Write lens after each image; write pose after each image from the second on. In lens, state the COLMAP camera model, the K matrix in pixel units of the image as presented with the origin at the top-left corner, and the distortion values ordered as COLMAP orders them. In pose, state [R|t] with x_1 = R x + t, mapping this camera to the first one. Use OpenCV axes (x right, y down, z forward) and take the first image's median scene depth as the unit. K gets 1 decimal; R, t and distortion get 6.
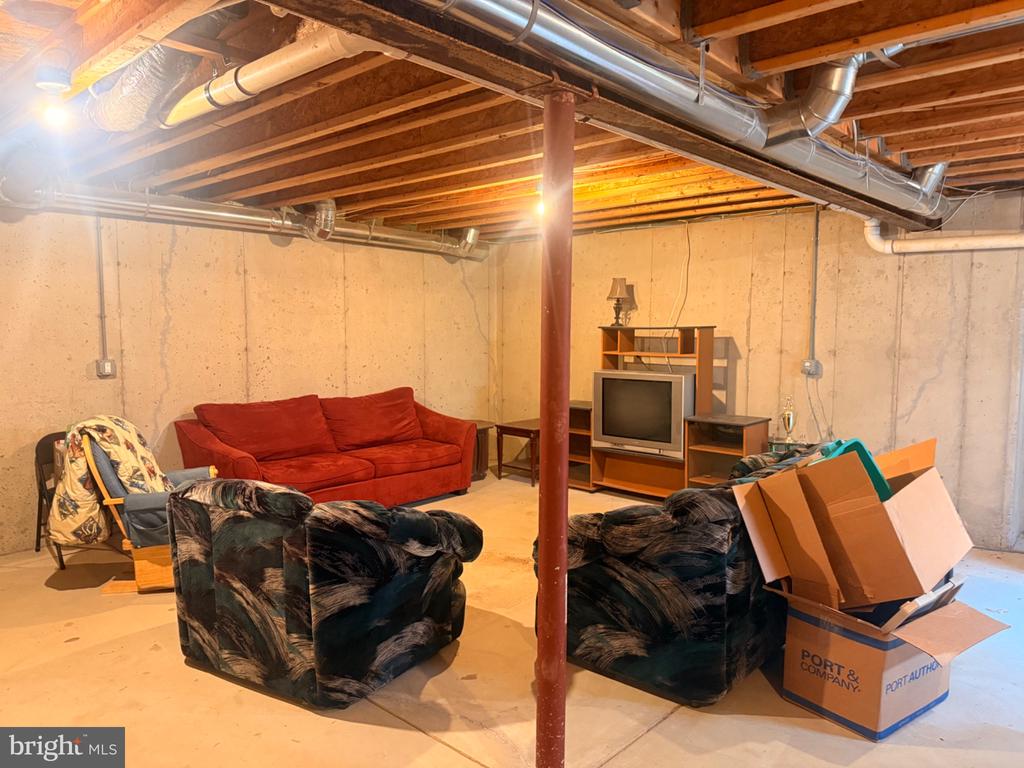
lens RADIAL K [[708.0, 0, 512.0], [0, 708.0, 384.0], [0, 0, 1]] dist [0.133546, -0.192558]
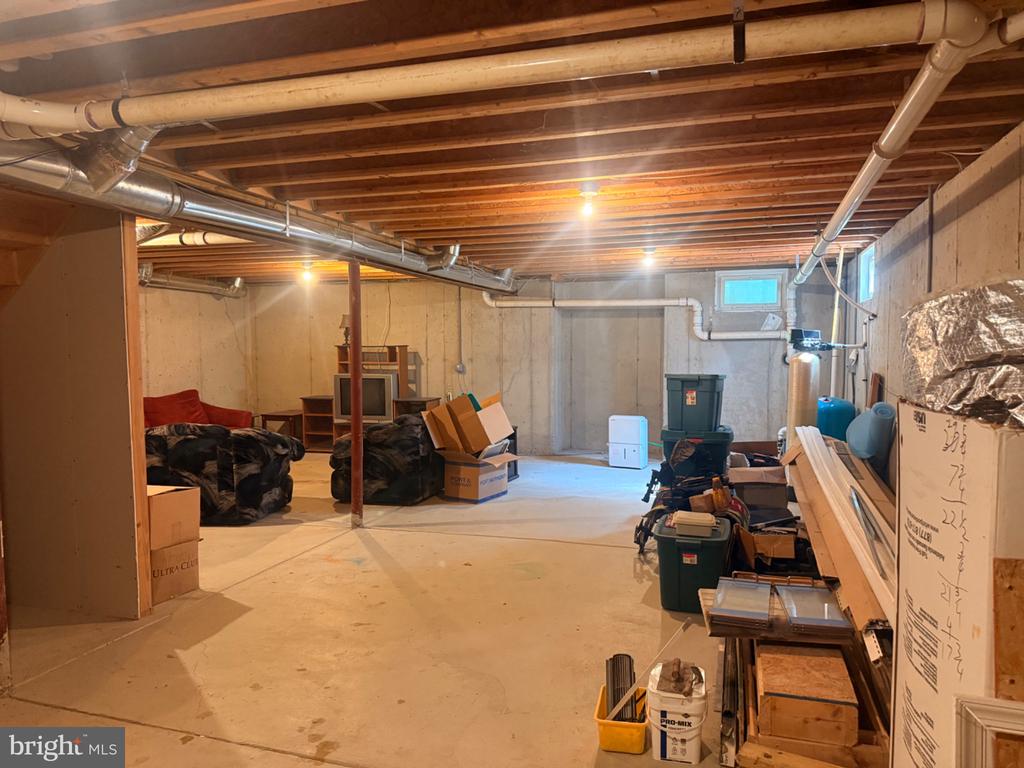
lens RADIAL K [[708.0, 0, 512.0], [0, 708.0, 384.0], [0, 0, 1]] dist [0.133546, -0.192558]
pose [[0.907972, -0.029382, 0.418000, -0.230280], [0.041018, 0.998980, -0.018880, 0.061218], [-0.417019, 0.034288, 0.908251, -0.728433]]
